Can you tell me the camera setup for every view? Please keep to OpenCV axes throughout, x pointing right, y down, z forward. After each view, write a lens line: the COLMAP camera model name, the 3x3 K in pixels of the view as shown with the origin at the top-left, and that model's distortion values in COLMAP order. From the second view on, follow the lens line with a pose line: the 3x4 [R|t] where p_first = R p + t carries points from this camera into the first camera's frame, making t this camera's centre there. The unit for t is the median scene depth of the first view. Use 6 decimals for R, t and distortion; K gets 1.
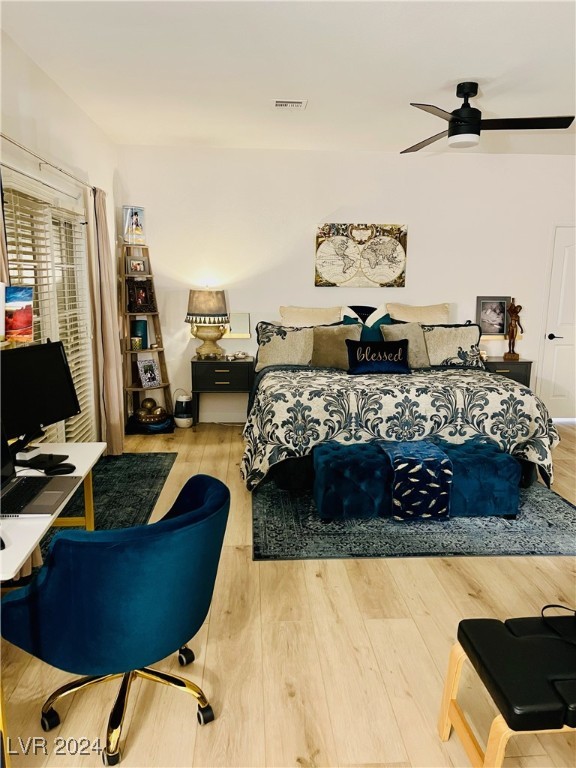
lens RADIAL K [[581.8, 0, 275.5], [0, 581.8, 387.0], [0, 0, 1]] dist [0.056054, -0.069570]
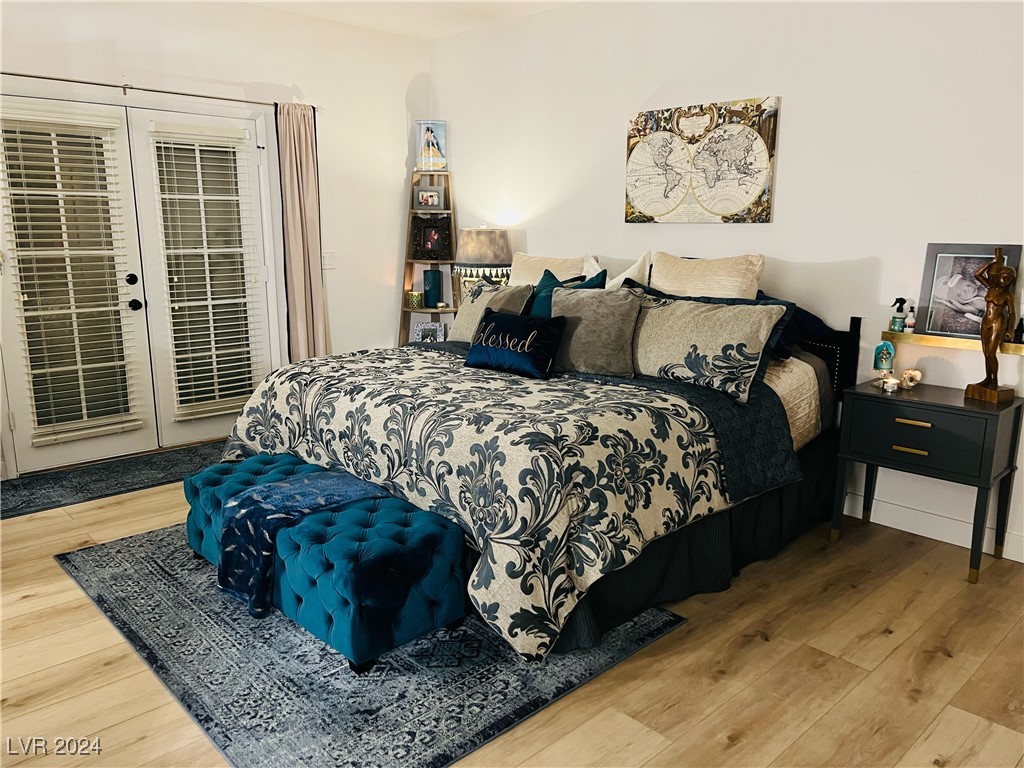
lens RADIAL K [[775.7, 0, 506.6], [0, 775.7, 384.2], [0, 0, 1]] dist [0.056054, -0.069570]
pose [[0.644226, 0.145866, -0.750797, 0.691887], [-0.138940, 0.987632, 0.072660, -0.060646], [0.752110, 0.057506, 0.656524, 0.466001]]
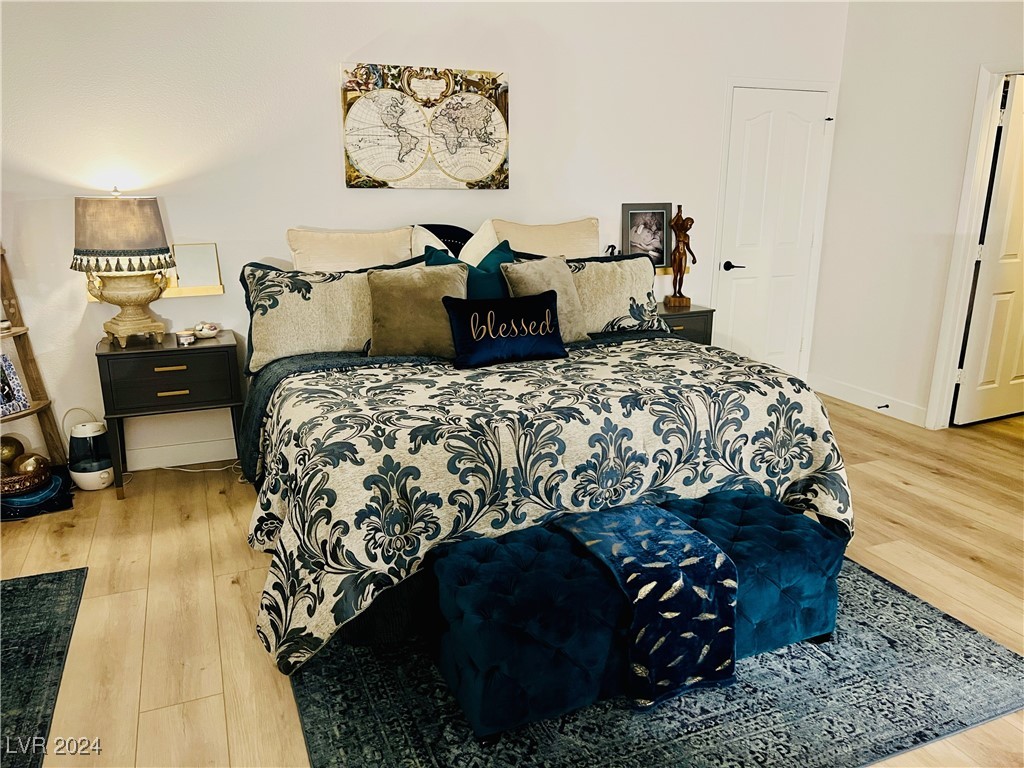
lens RADIAL K [[775.7, 0, 510.5], [0, 775.7, 388.0], [0, 0, 1]] dist [0.056054, -0.069570]
pose [[0.940257, -0.094027, 0.327224, -0.045284], [0.067453, 0.993503, 0.091659, -0.057267], [-0.333717, -0.064111, 0.940491, 0.330306]]
